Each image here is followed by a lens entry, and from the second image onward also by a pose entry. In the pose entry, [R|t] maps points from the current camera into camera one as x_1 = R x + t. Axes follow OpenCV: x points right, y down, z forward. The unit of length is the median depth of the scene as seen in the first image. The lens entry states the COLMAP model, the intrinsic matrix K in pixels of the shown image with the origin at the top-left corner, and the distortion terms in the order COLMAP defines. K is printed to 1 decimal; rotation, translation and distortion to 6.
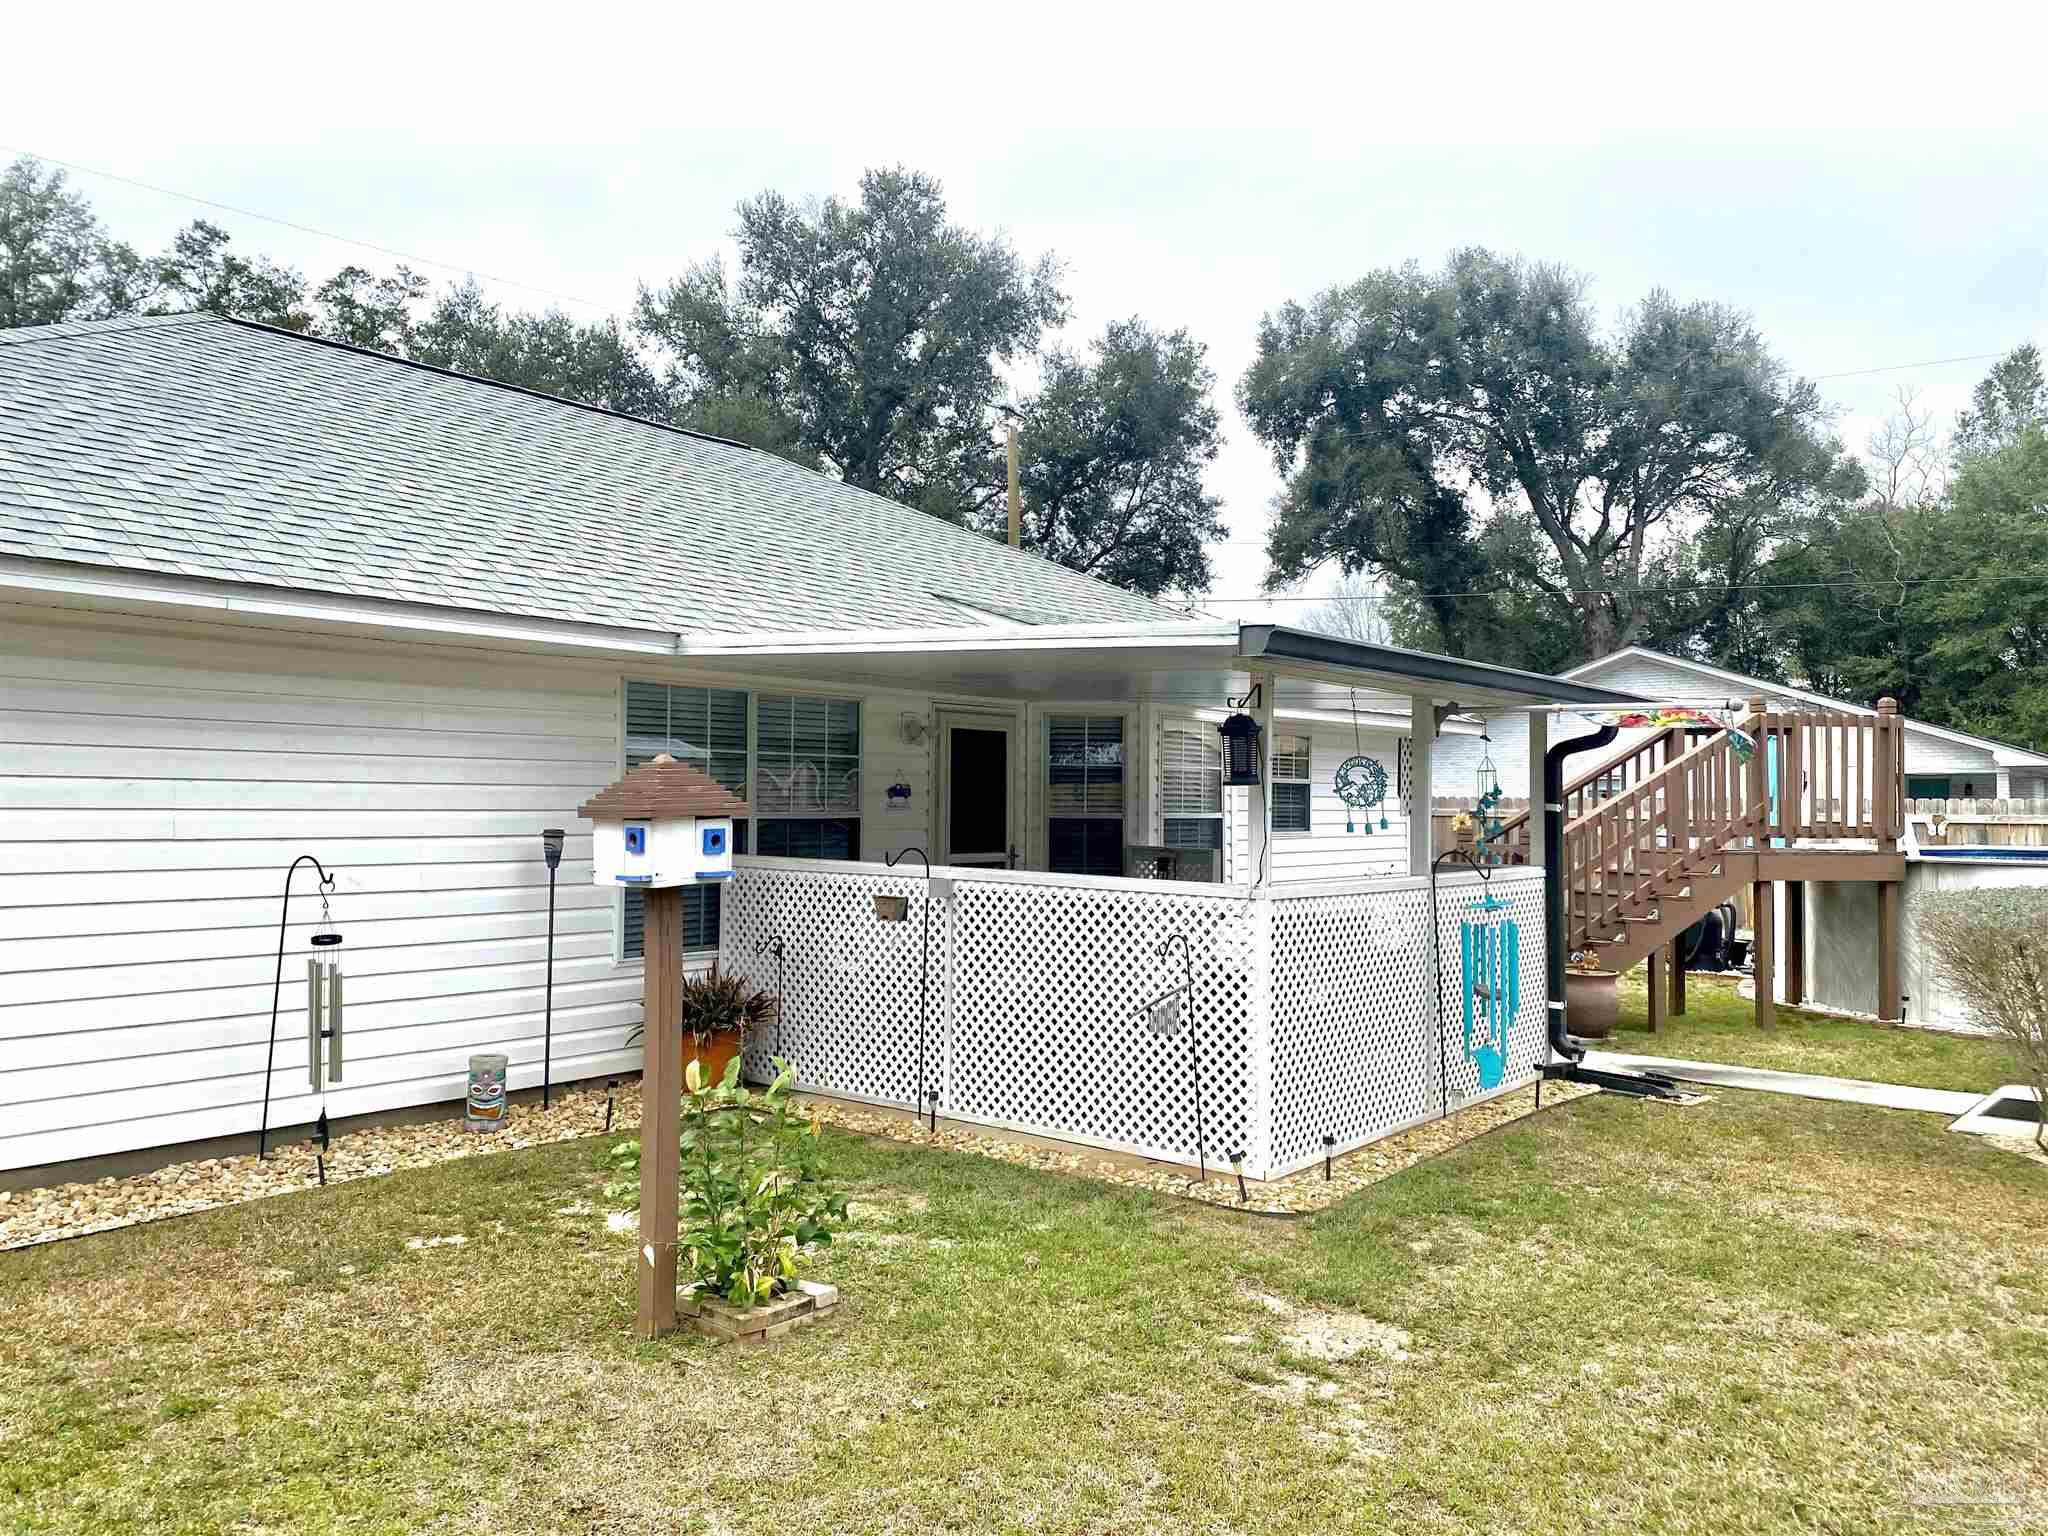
lens RADIAL K [[1551.4, 0, 1007.4], [0, 1551.4, 803.1], [0, 0, 1]] dist [0.003206, -0.007374]
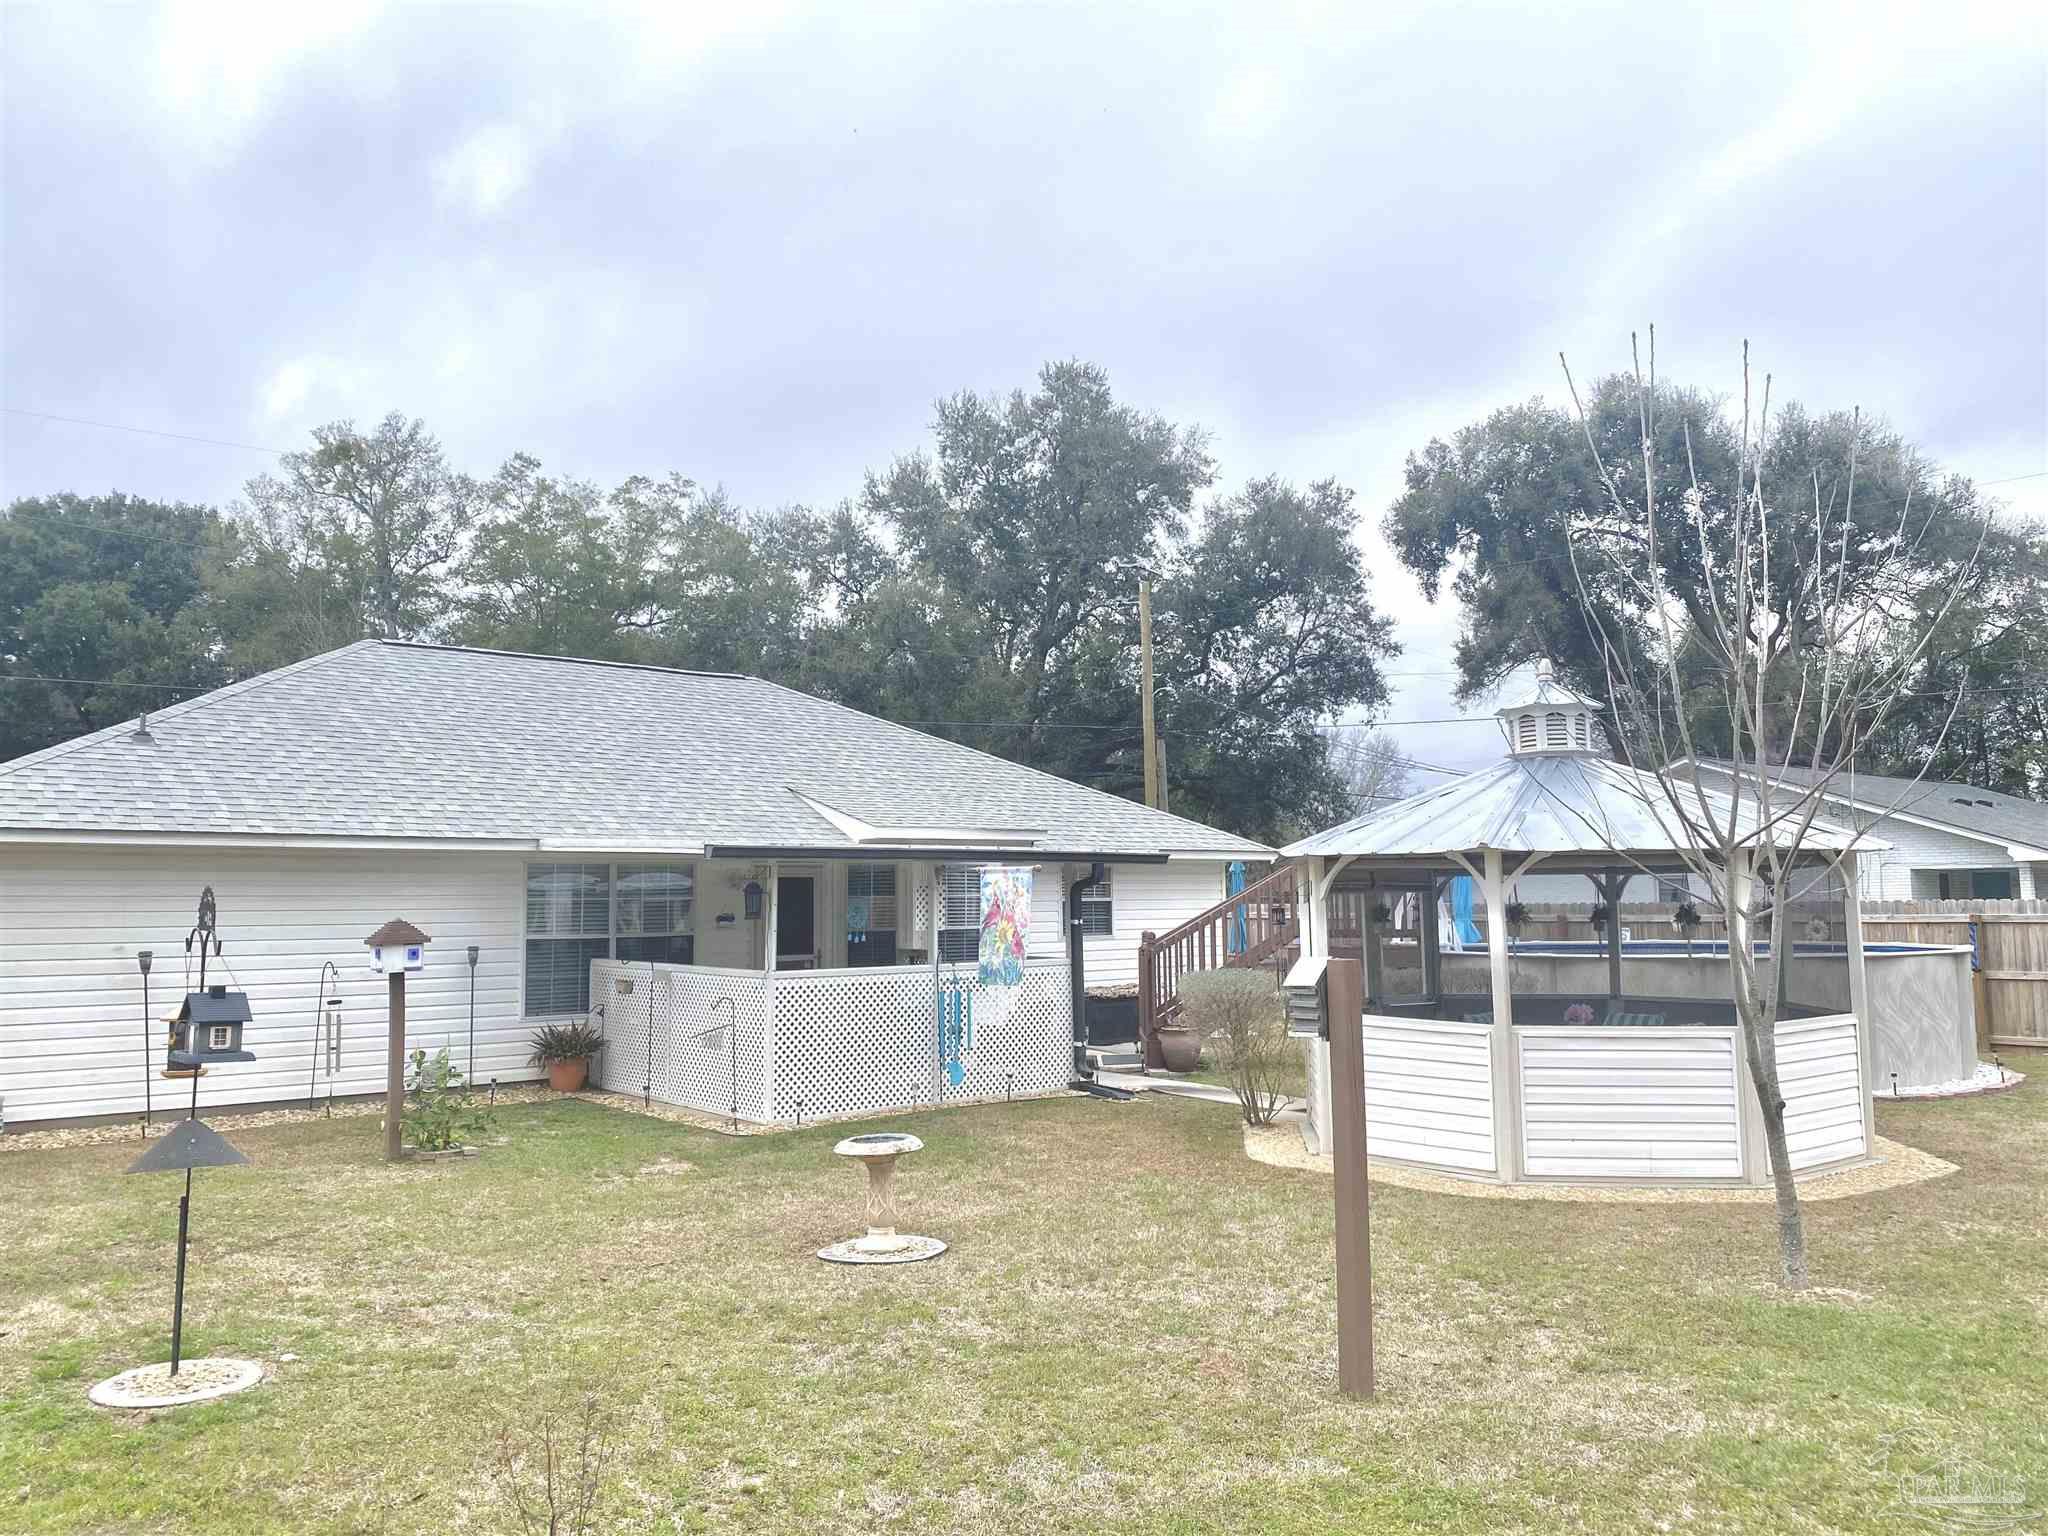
lens RADIAL K [[1545.7, 0, 1027.2], [0, 1545.7, 781.3], [0, 0, 1]] dist [0.057260, -0.089961]
pose [[0.978350, -0.036476, -0.203715, 0.121854], [0.020537, 0.996598, -0.079818, -0.002965], [0.205934, 0.073907, 0.975771, -0.115199]]
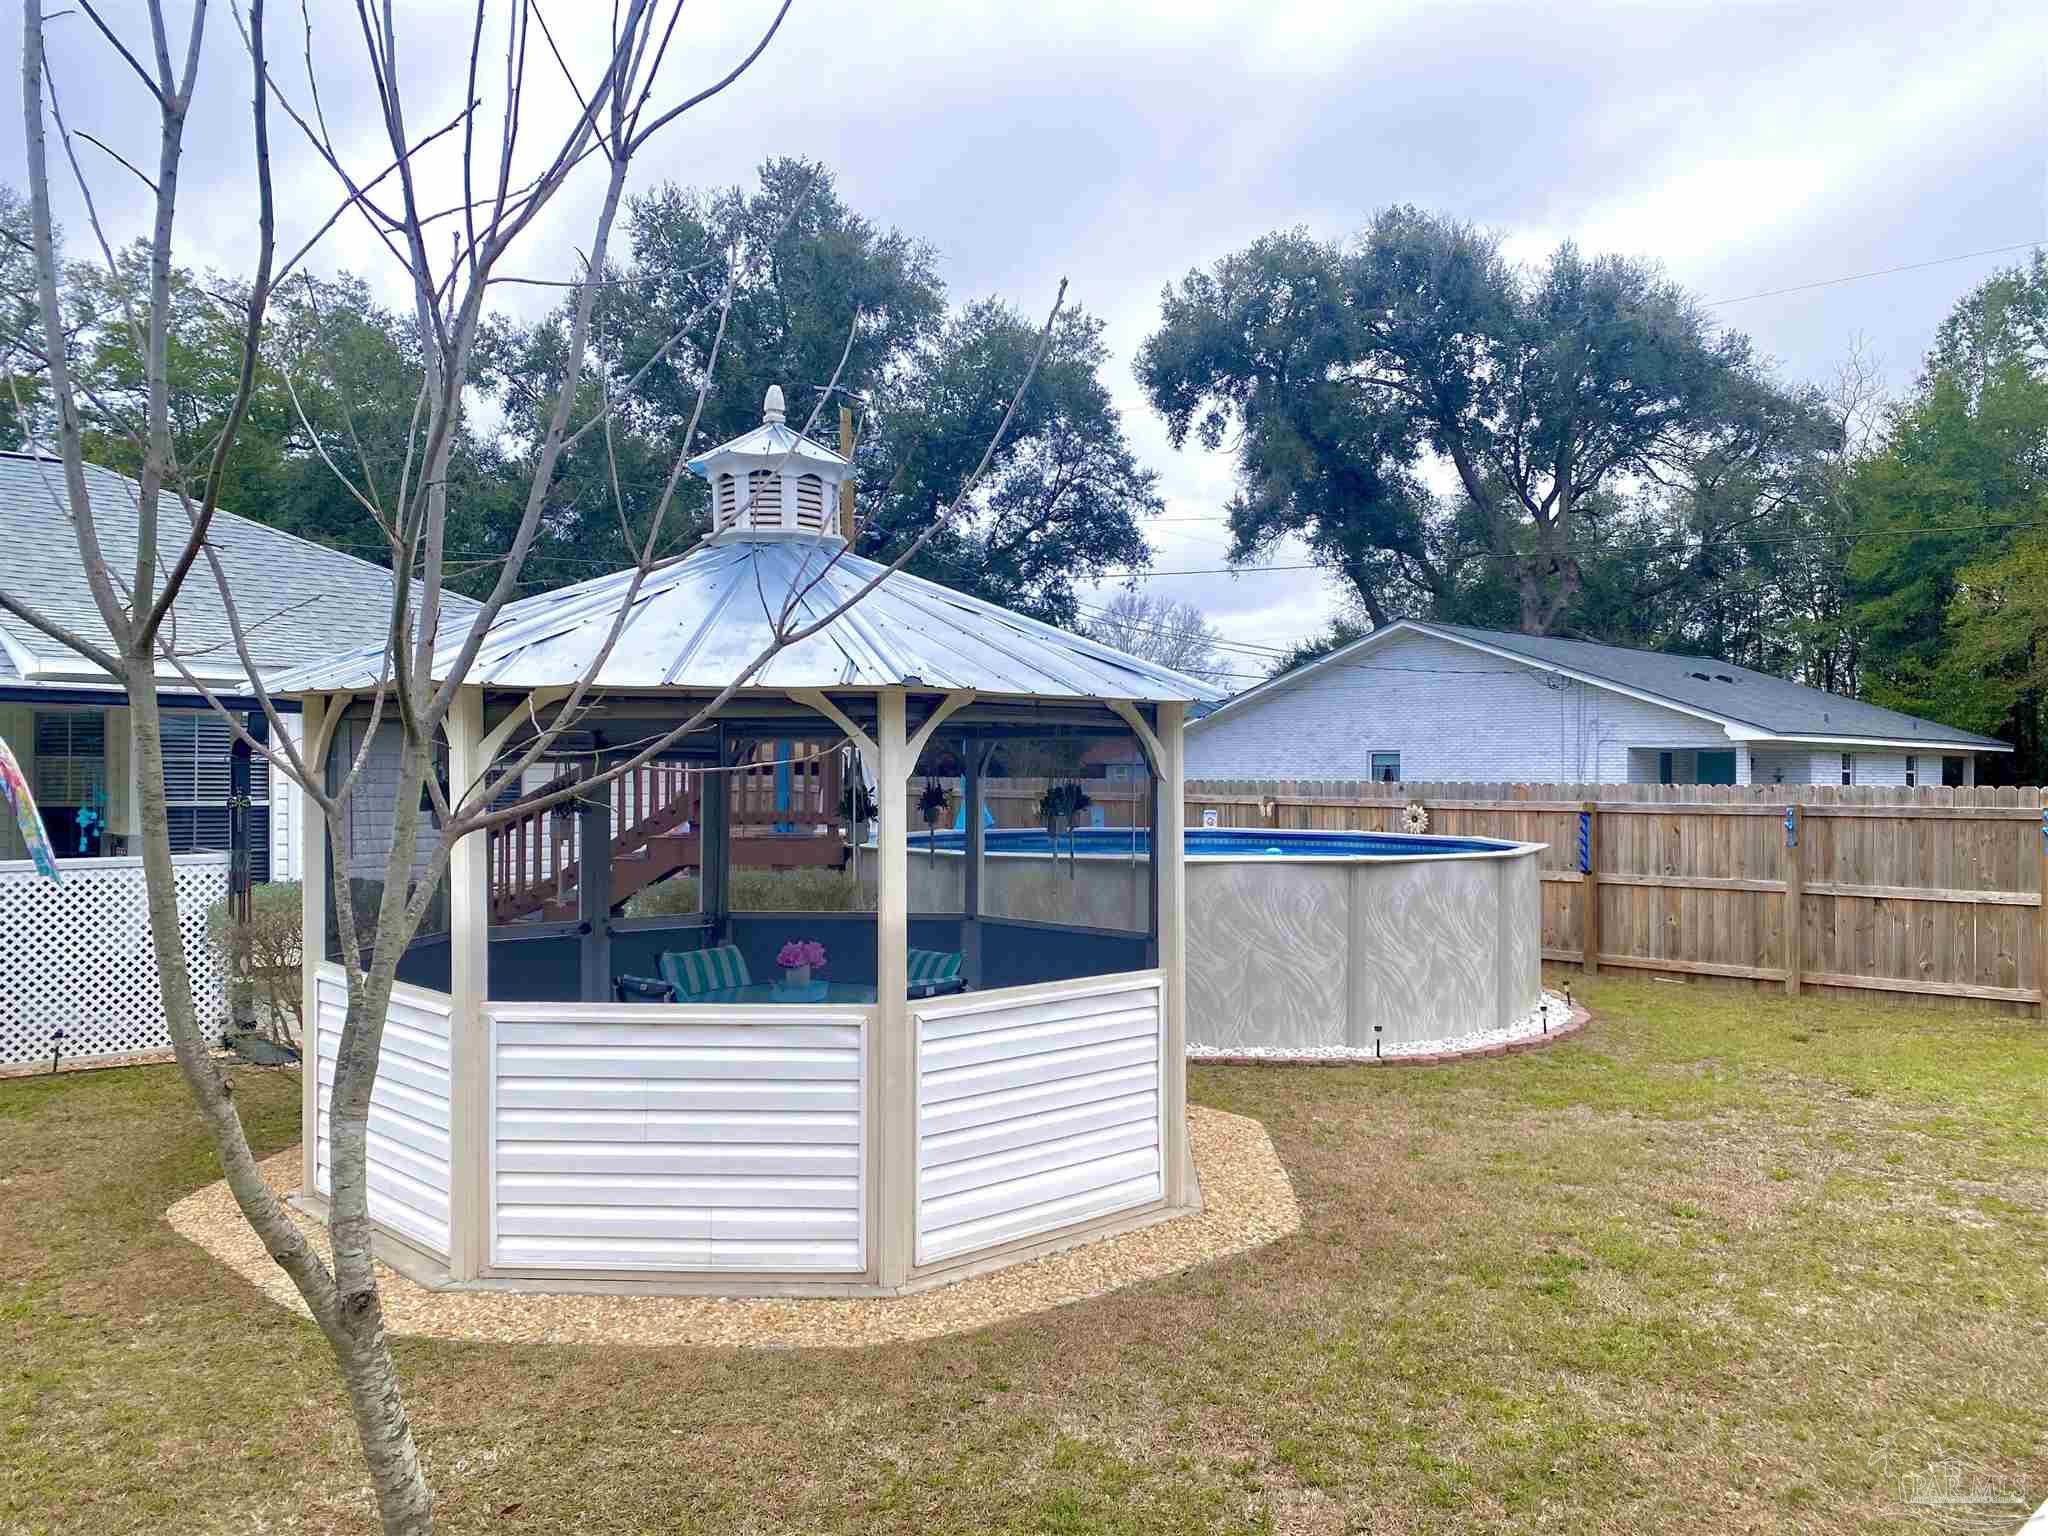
lens RADIAL K [[1545.7, 0, 1027.2], [0, 1545.7, 781.3], [0, 0, 1]] dist [0.057260, -0.089961]
pose [[0.993729, -0.004684, -0.111718, 0.194958], [0.005282, 0.999973, 0.005052, -0.002136], [0.111692, -0.005611, 0.993727, -0.003849]]
